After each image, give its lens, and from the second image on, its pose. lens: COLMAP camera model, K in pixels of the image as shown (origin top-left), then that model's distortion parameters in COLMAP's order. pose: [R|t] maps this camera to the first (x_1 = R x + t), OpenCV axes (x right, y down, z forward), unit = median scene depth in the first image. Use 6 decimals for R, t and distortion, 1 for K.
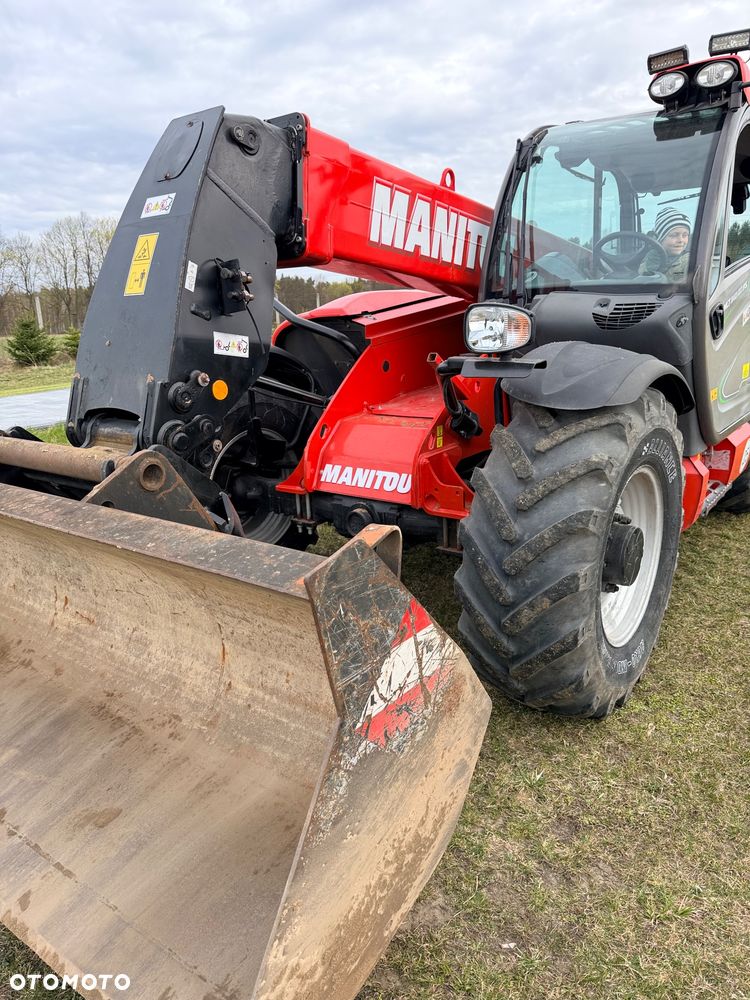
lens RADIAL K [[686.1, 0, 375.0], [0, 686.1, 500.0], [0, 0, 1]] dist [0.061513, -0.065075]
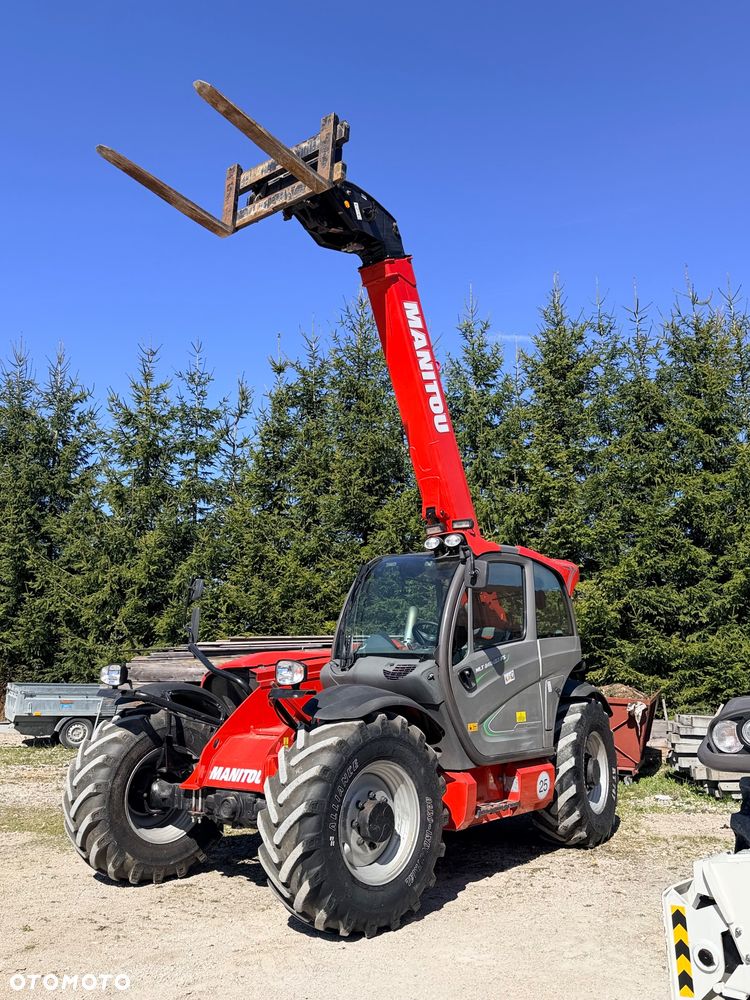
lens RADIAL K [[794.5, 0, 363.9], [0, 794.5, 528.3], [0, 0, 1]] dist [0.114200, 0.000158]
pose [[0.998608, 0.024965, -0.046463, 0.326425], [-0.042695, 0.899841, -0.434124, 0.231480], [0.030972, 0.435503, 0.899654, -0.780637]]
